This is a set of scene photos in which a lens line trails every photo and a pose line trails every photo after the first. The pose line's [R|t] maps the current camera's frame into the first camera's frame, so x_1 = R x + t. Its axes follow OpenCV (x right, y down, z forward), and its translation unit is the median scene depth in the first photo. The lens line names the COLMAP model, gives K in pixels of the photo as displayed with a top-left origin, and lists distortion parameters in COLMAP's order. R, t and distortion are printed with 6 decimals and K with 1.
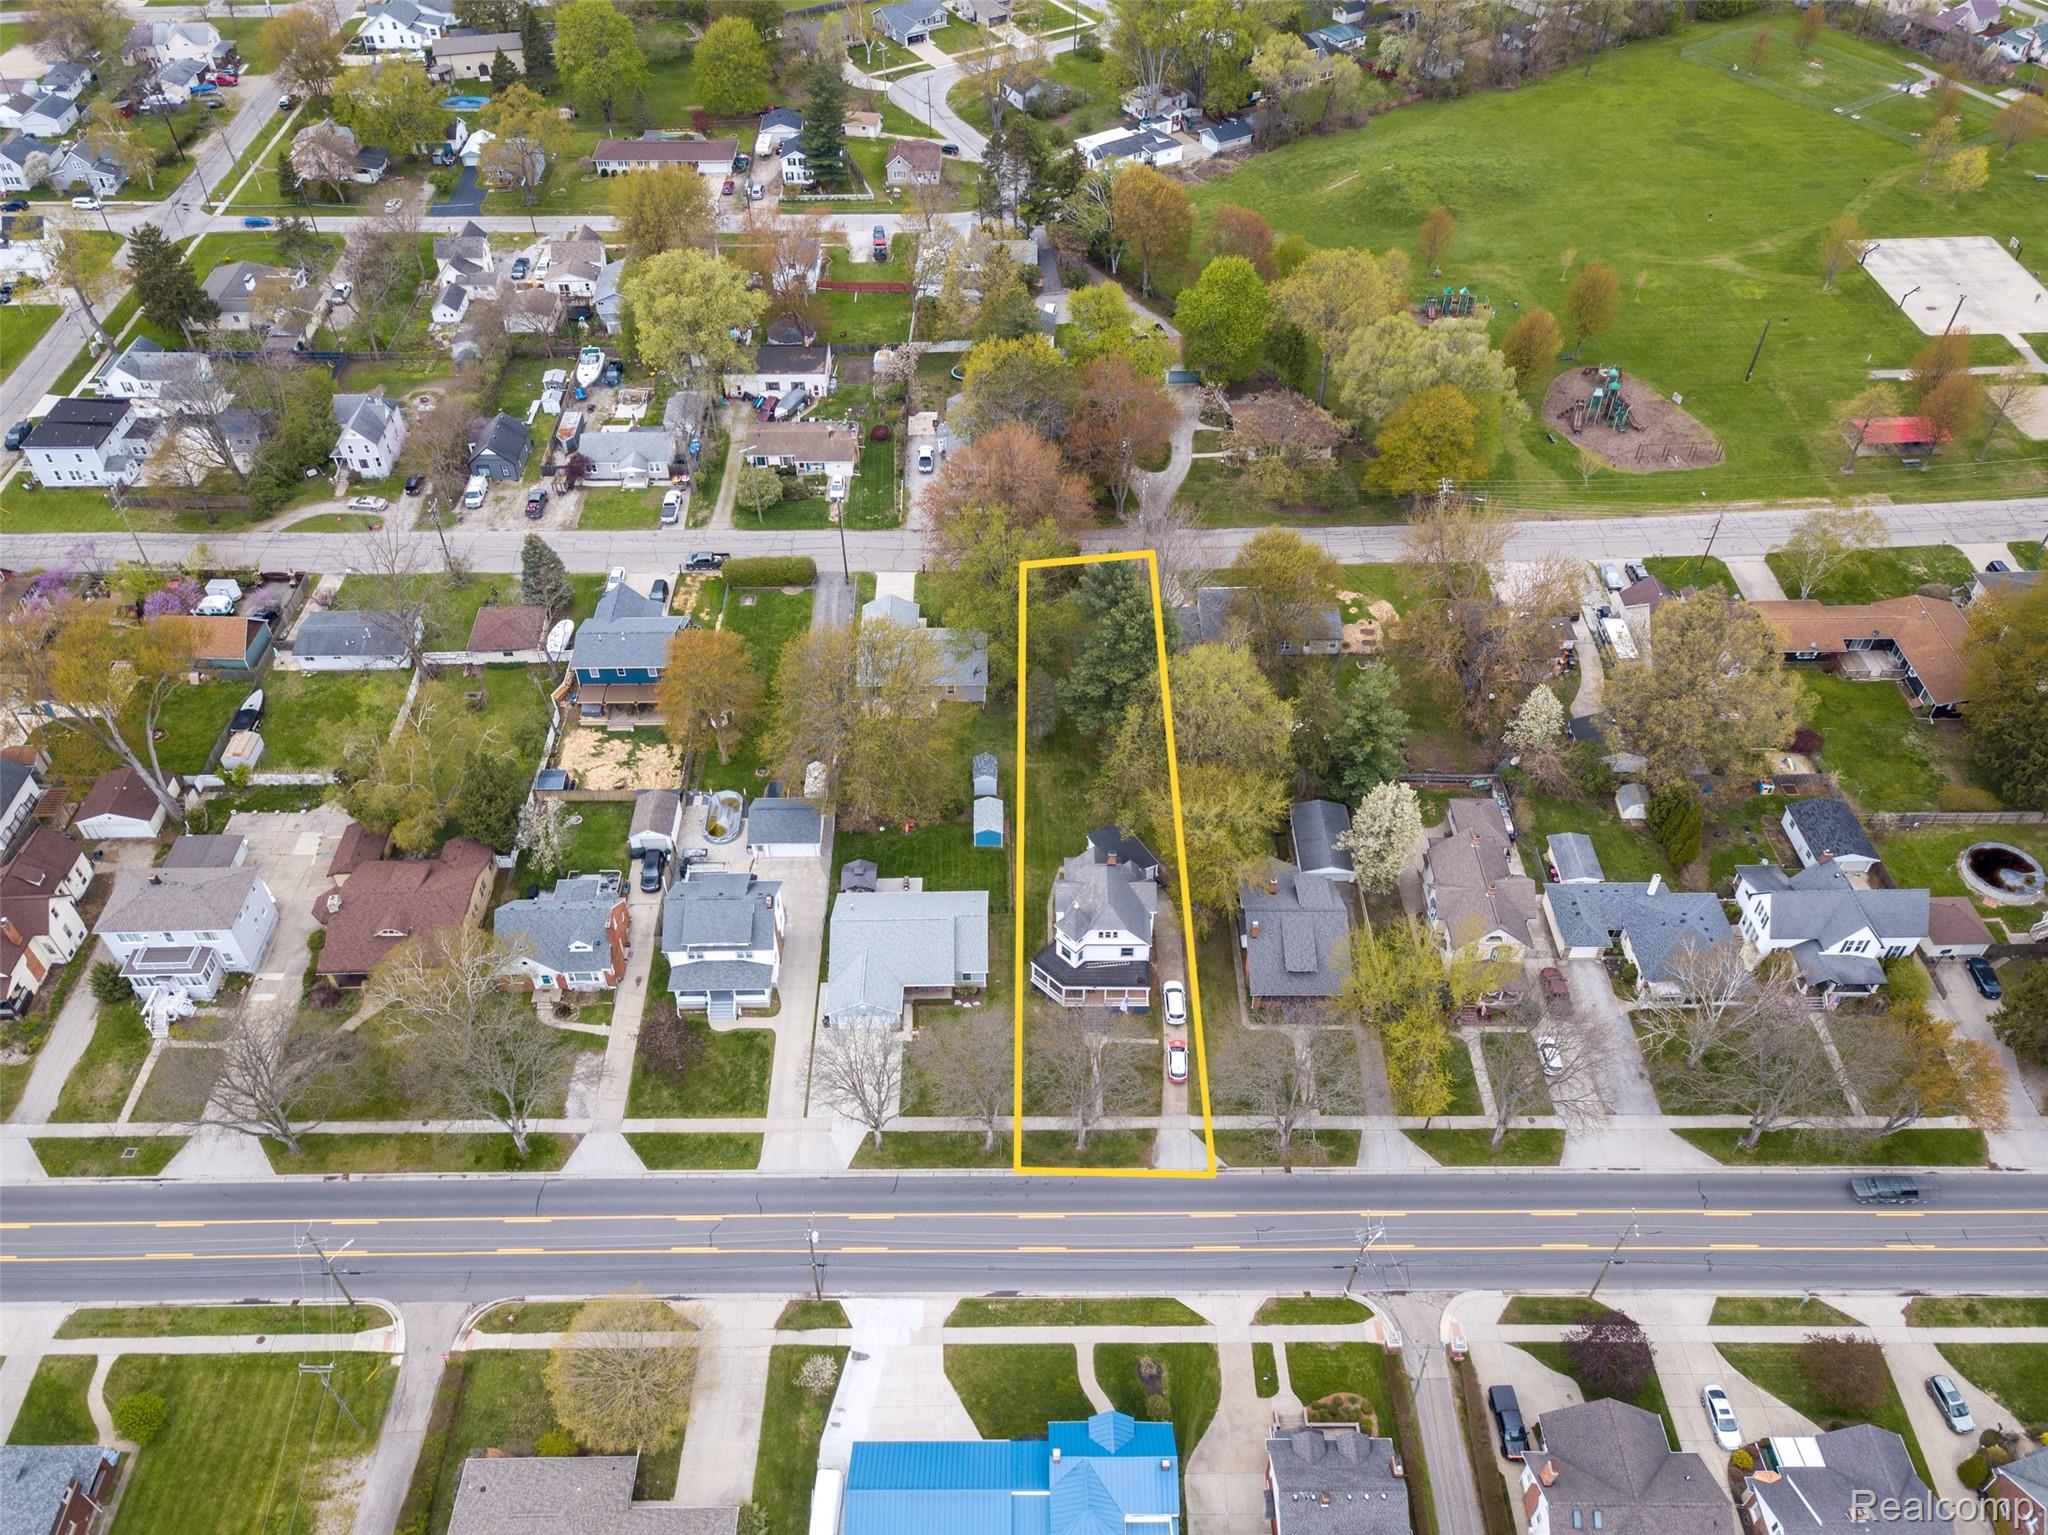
lens RADIAL K [[1553.2, 0, 1024.0], [0, 1553.2, 767.5], [0, 0, 1]] dist [0.020193, -0.005348]
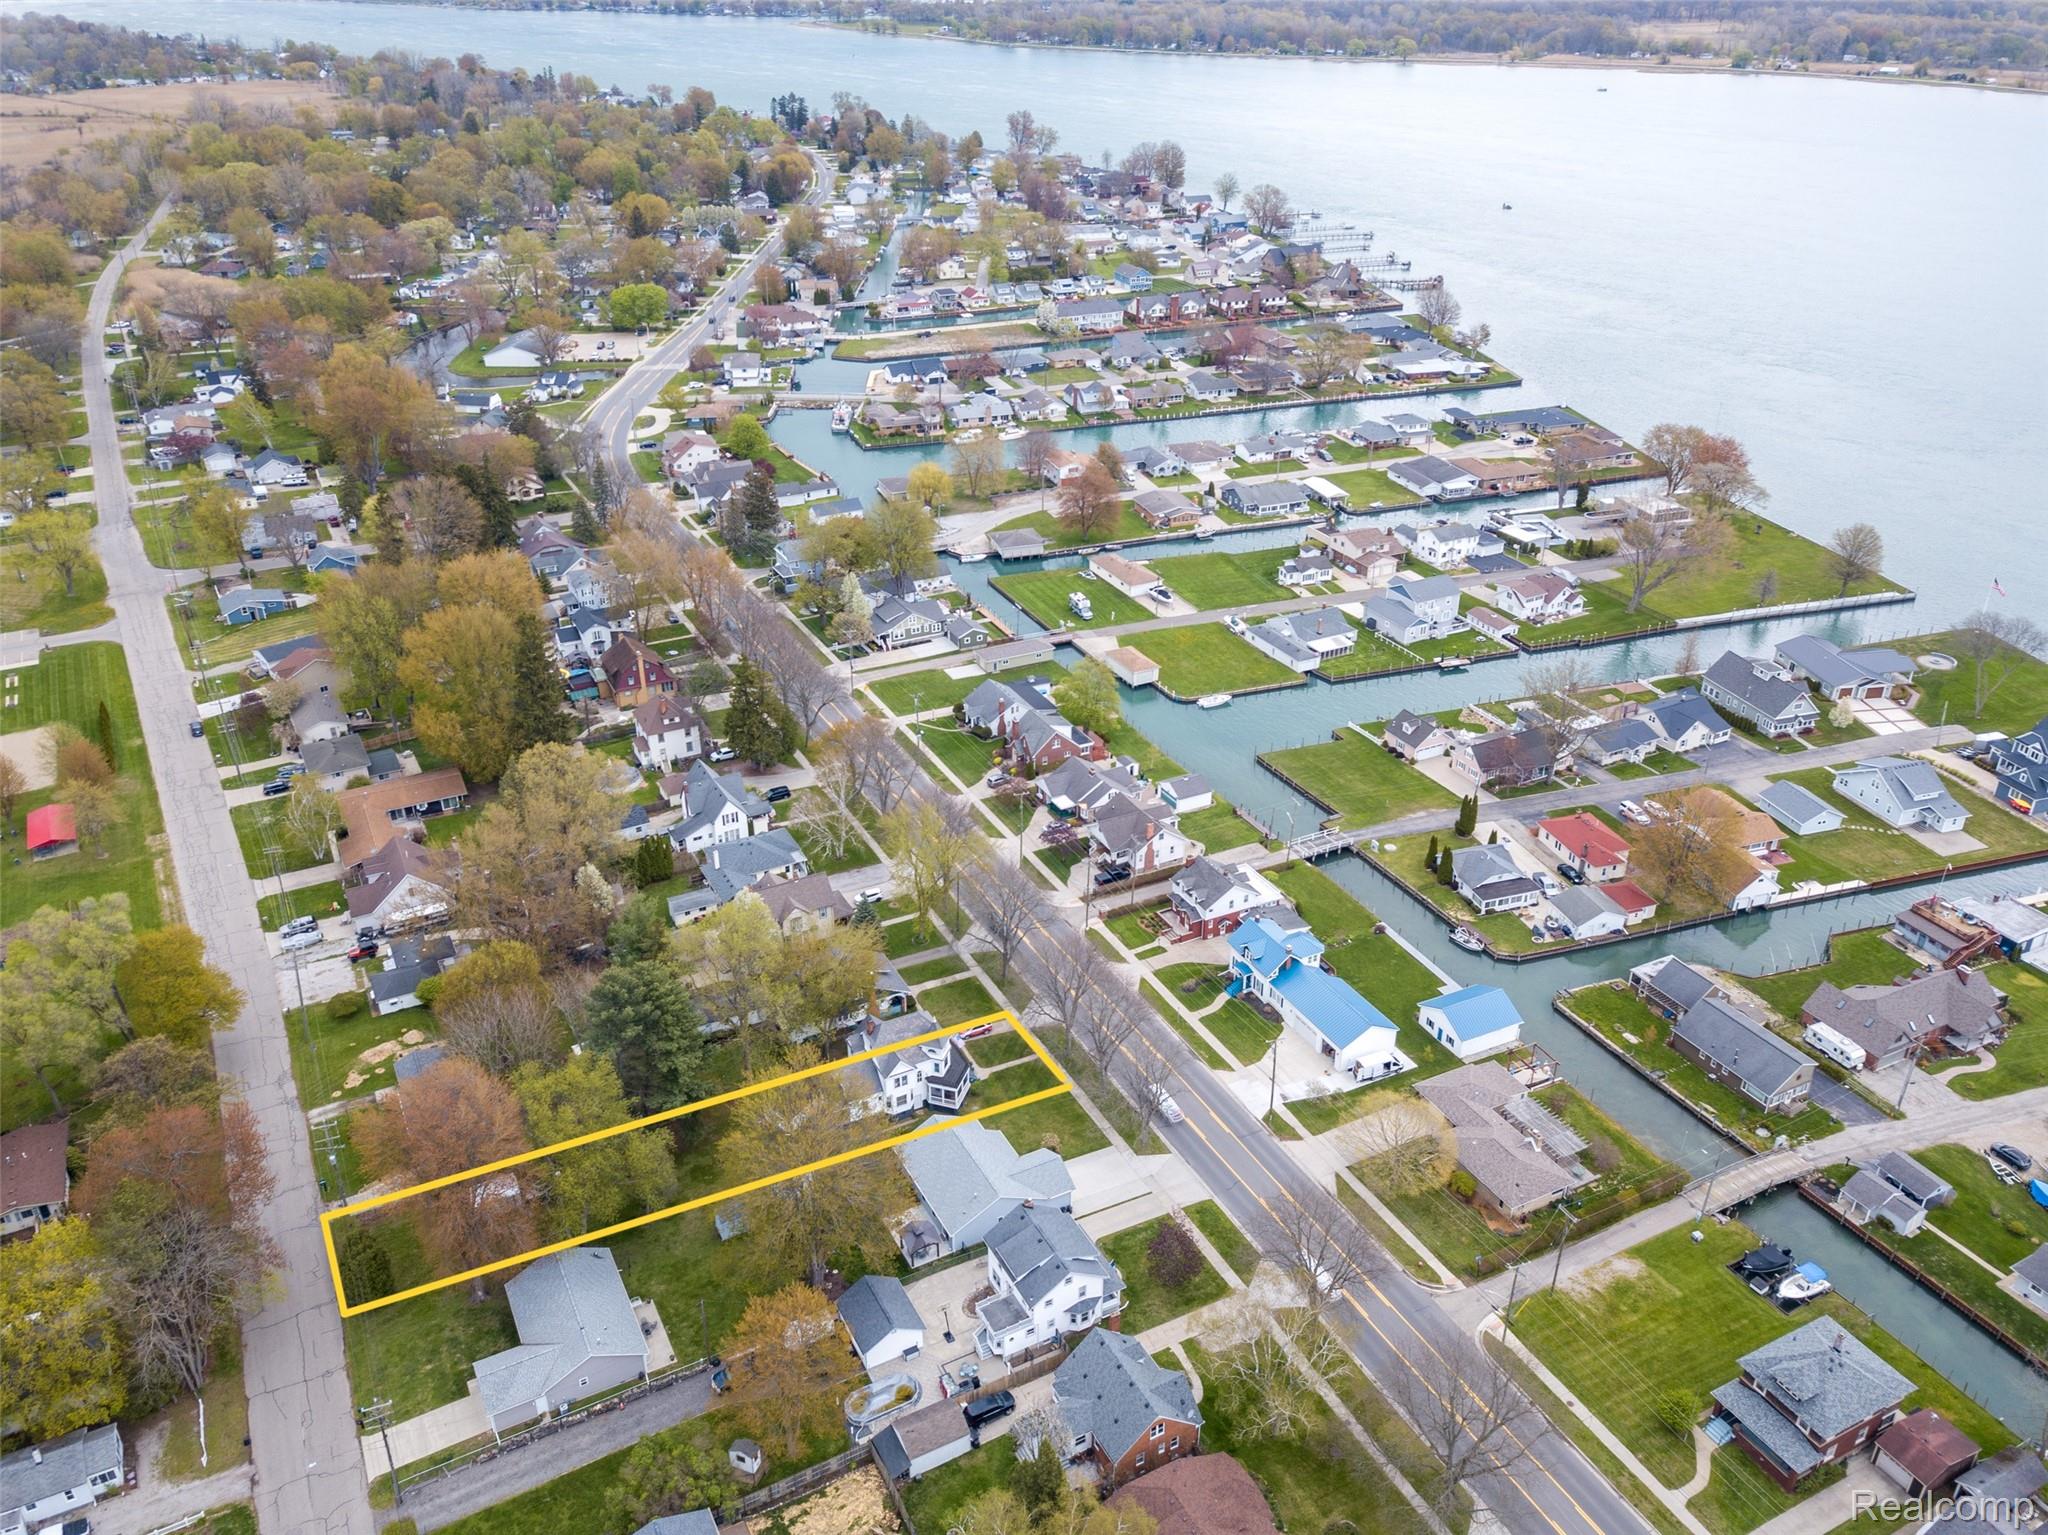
lens RADIAL K [[1530.9, 0, 1024.0], [0, 1530.9, 767.5], [0, 0, 1]] dist [0.020965, -0.003897]
pose [[-0.449923, -0.421104, 0.787554, -0.855454], [0.624885, 0.481580, 0.614491, -0.699713], [-0.638035, 0.768604, 0.046468, 0.711086]]
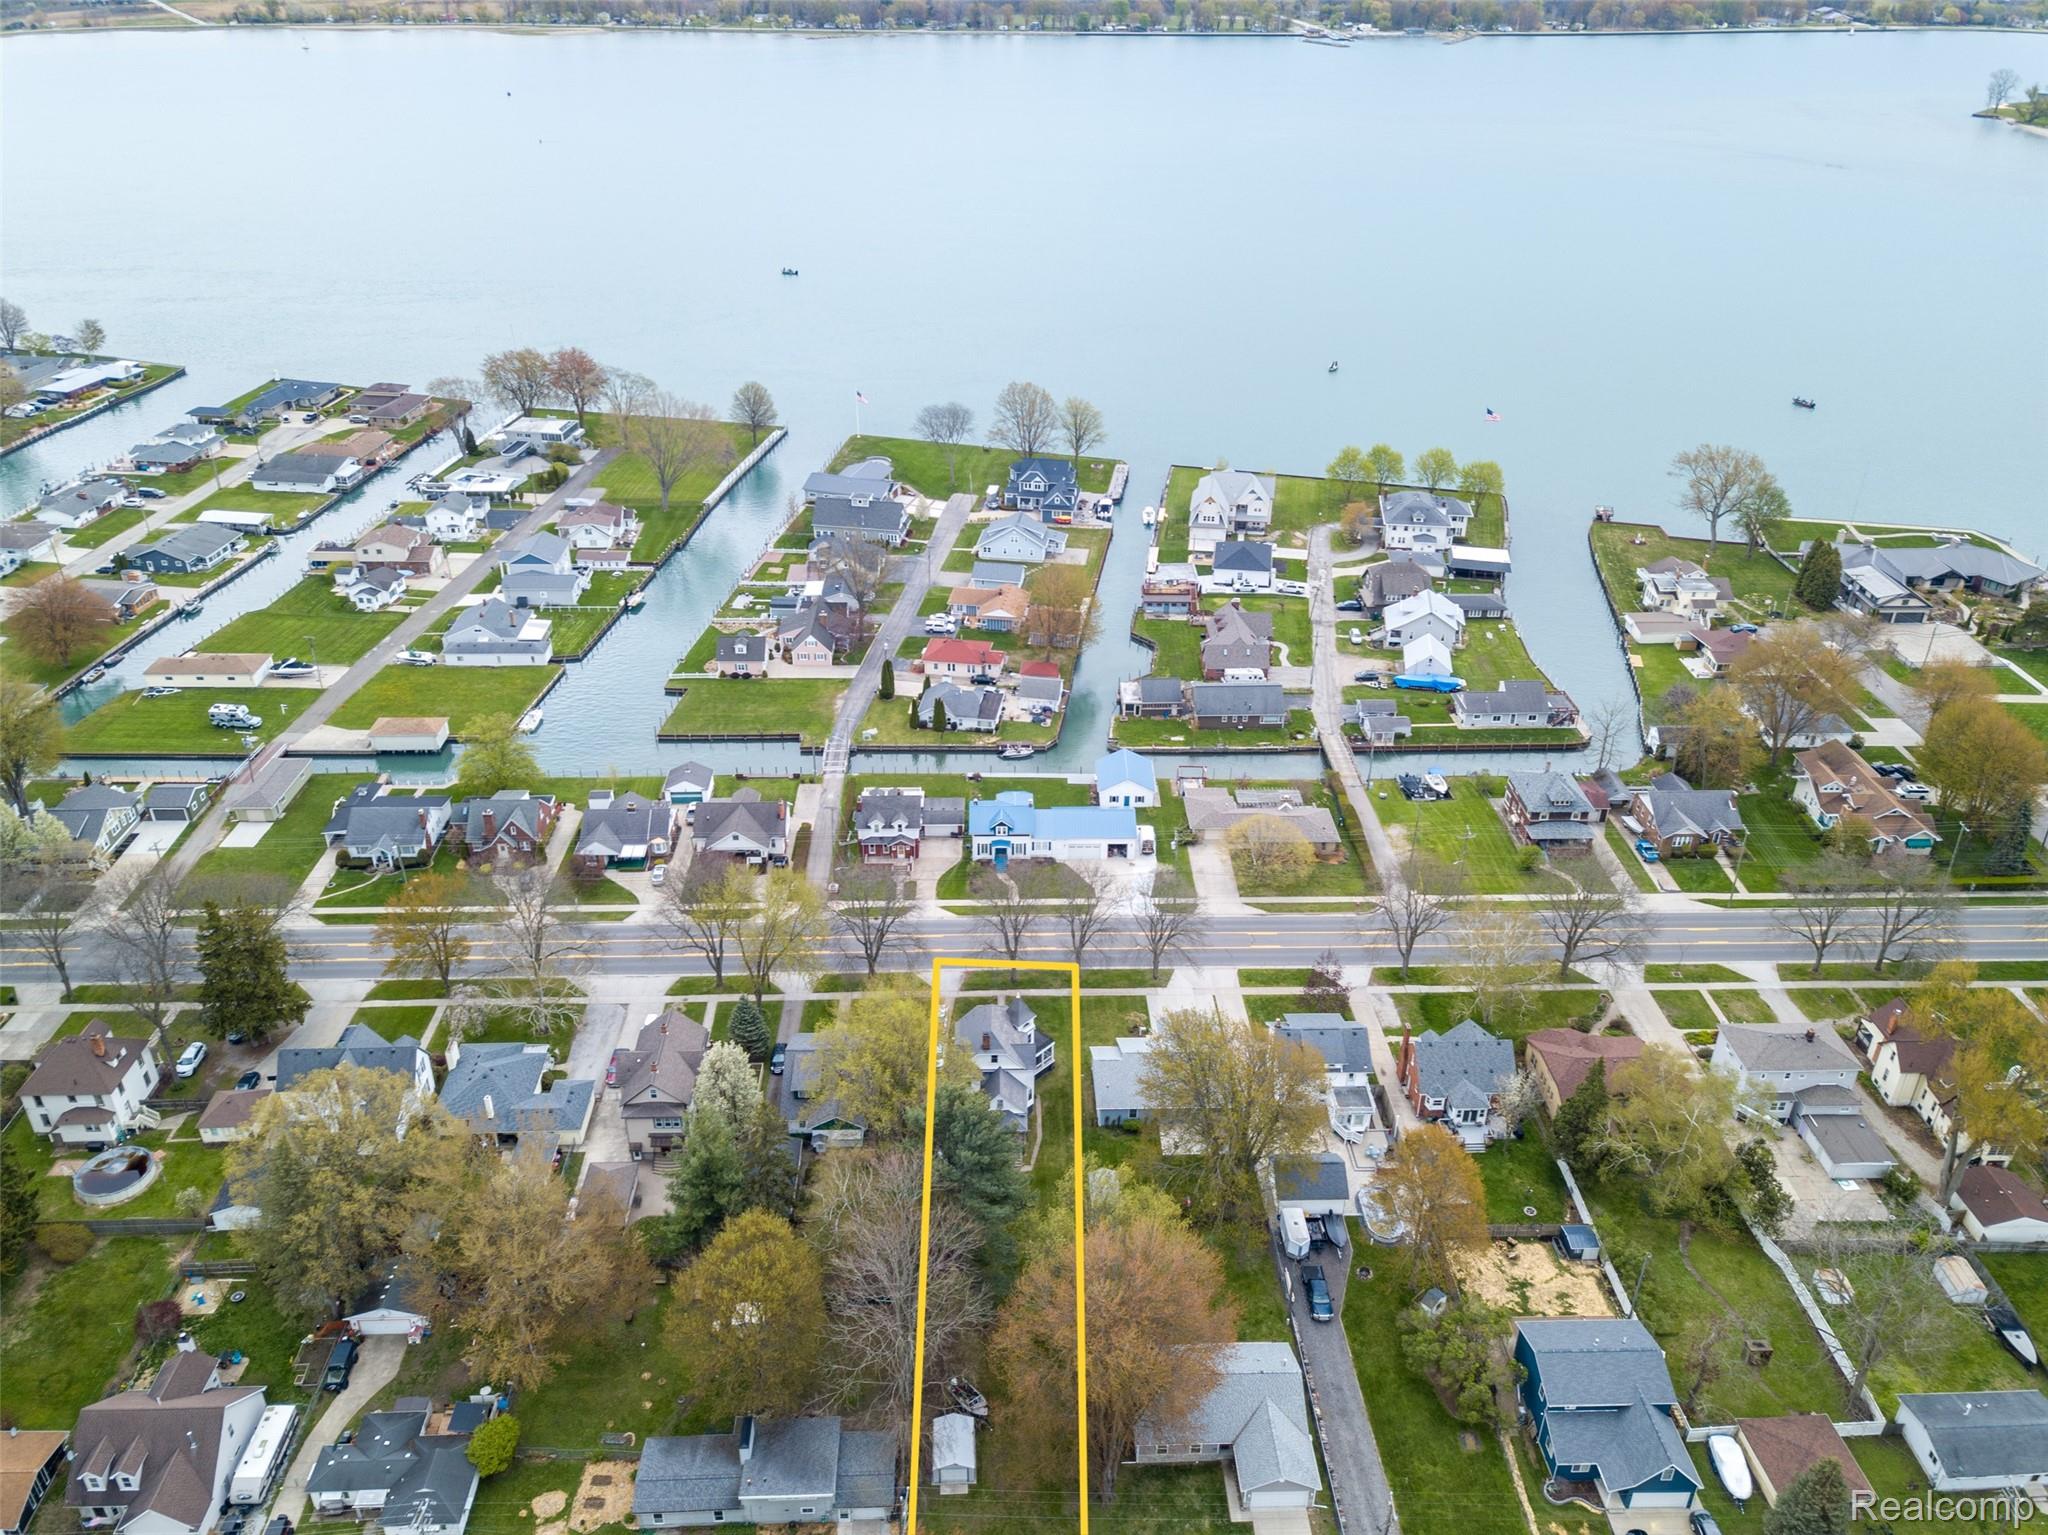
lens RADIAL K [[1603.1, 0, 1020.1], [0, 1603.1, 624.9], [0, 0, 1]] dist [0.017543, 0.000953]
pose [[-0.999732, 0.000746, -0.023150, 0.061341], [-0.021299, 0.363079, 0.931515, -1.159392], [0.009100, 0.931758, -0.362965, 1.145192]]
